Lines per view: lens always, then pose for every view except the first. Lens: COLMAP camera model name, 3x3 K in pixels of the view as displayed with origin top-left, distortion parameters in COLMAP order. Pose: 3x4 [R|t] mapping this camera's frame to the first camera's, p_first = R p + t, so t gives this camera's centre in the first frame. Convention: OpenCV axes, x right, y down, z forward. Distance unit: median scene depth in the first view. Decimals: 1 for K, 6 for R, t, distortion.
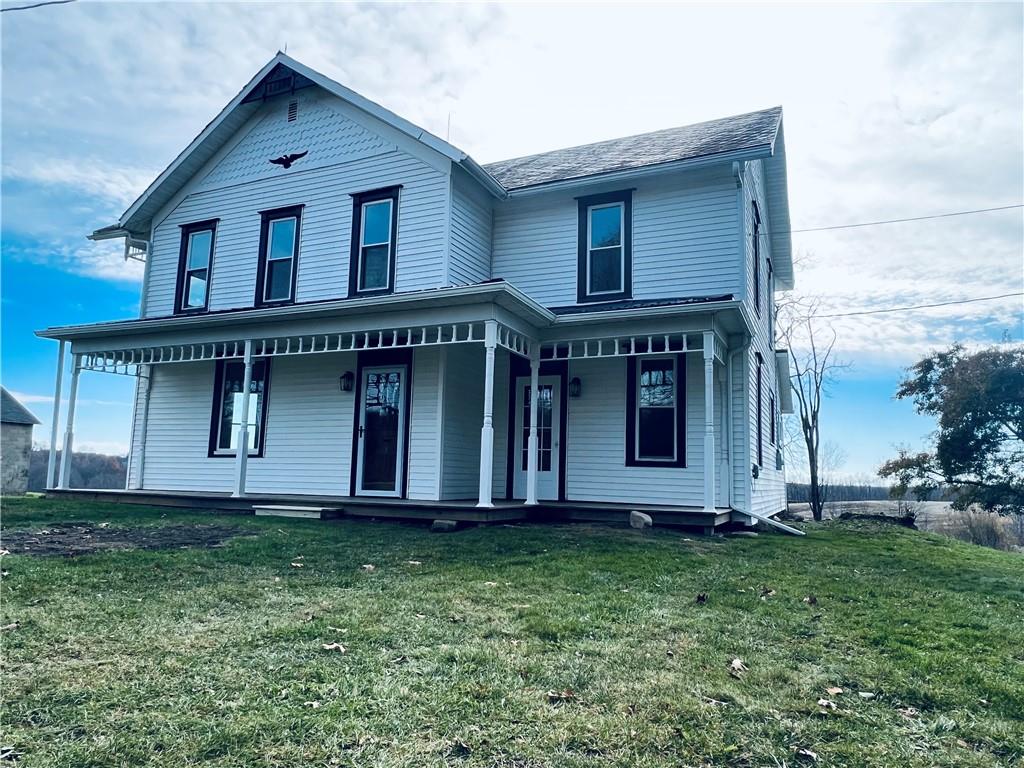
lens RADIAL K [[701.2, 0, 512.0], [0, 701.2, 384.0], [0, 0, 1]] dist [-0.001231, -0.000398]
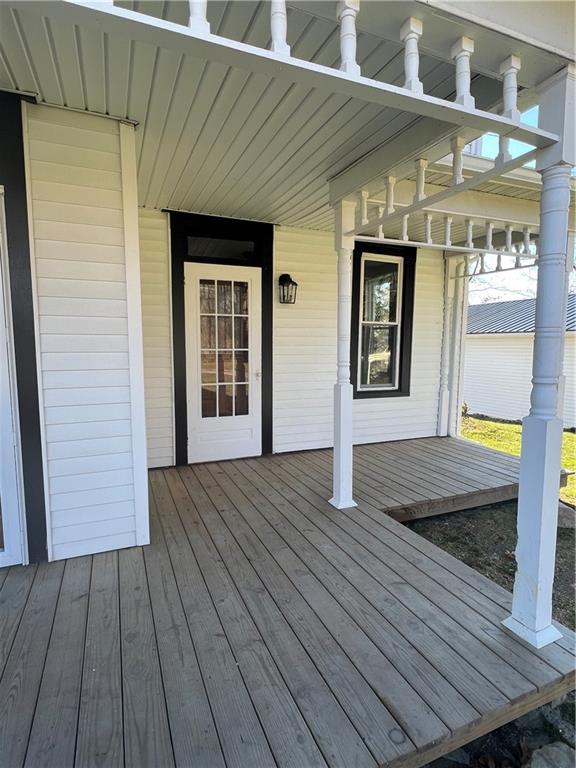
lens RADIAL K [[407.5, 0, 288.0], [0, 407.5, 384.0], [0, 0, 1]] dist [0.003409, 0.001297]
pose [[0.671036, -0.111614, 0.732976, -0.203372], [-0.098417, 0.966446, 0.237267, -0.000145], [-0.734864, -0.231352, 0.637535, 0.729903]]
